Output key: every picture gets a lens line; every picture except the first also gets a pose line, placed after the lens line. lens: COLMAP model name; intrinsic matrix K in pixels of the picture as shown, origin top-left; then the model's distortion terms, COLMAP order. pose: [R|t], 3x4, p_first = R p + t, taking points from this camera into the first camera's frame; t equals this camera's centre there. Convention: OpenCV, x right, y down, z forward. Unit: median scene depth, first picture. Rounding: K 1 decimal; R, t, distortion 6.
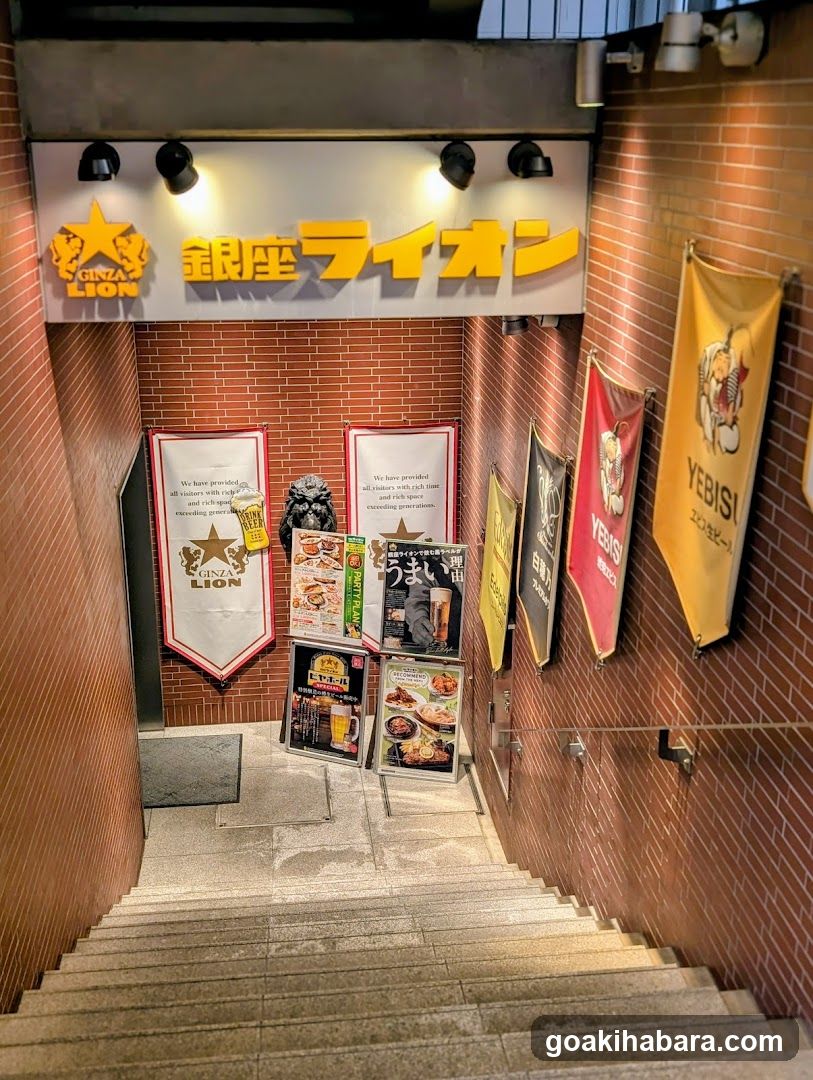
lens RADIAL K [[1192.4, 0, 406.5], [0, 1192.4, 540.0], [0, 0, 1]] dist [-0.001278, -0.027919]
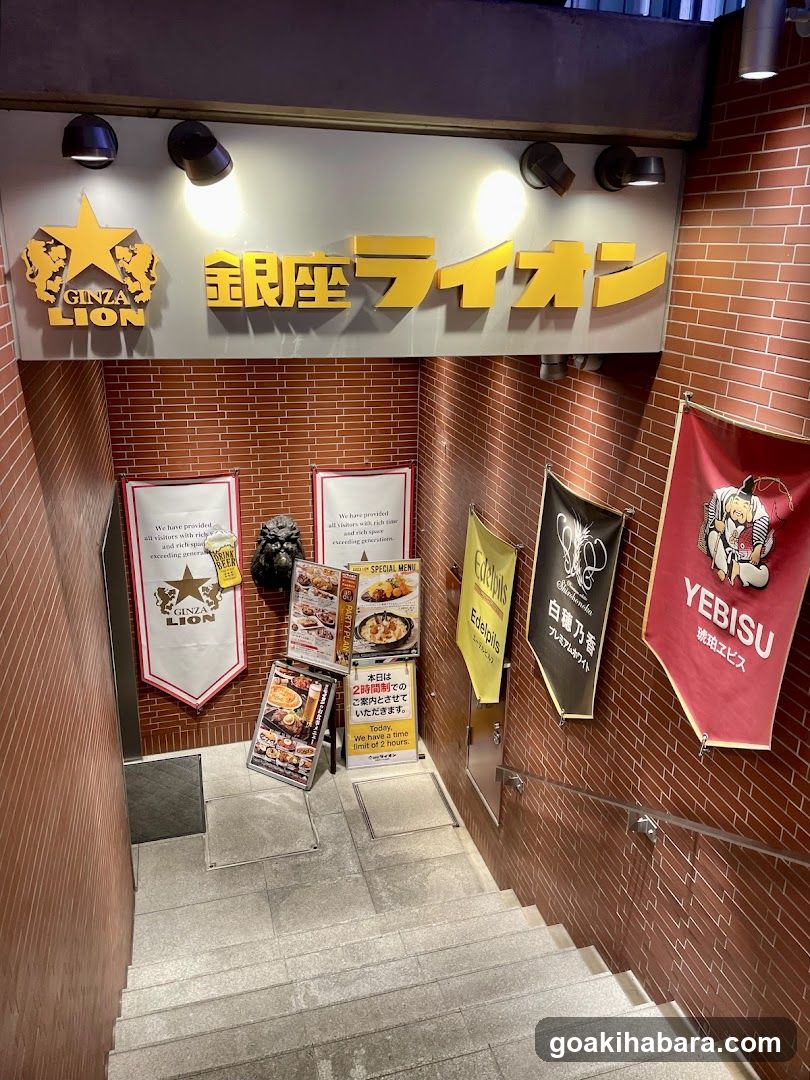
lens RADIAL K [[806.5, 0, 409.5], [0, 806.5, 522.6], [0, 0, 1]] dist [0.014743, -0.005192]
pose [[0.985654, -0.034463, 0.165223, -0.105496], [0.035776, 0.999347, -0.004976, -0.049599], [-0.164943, 0.010816, 0.986244, 0.326993]]
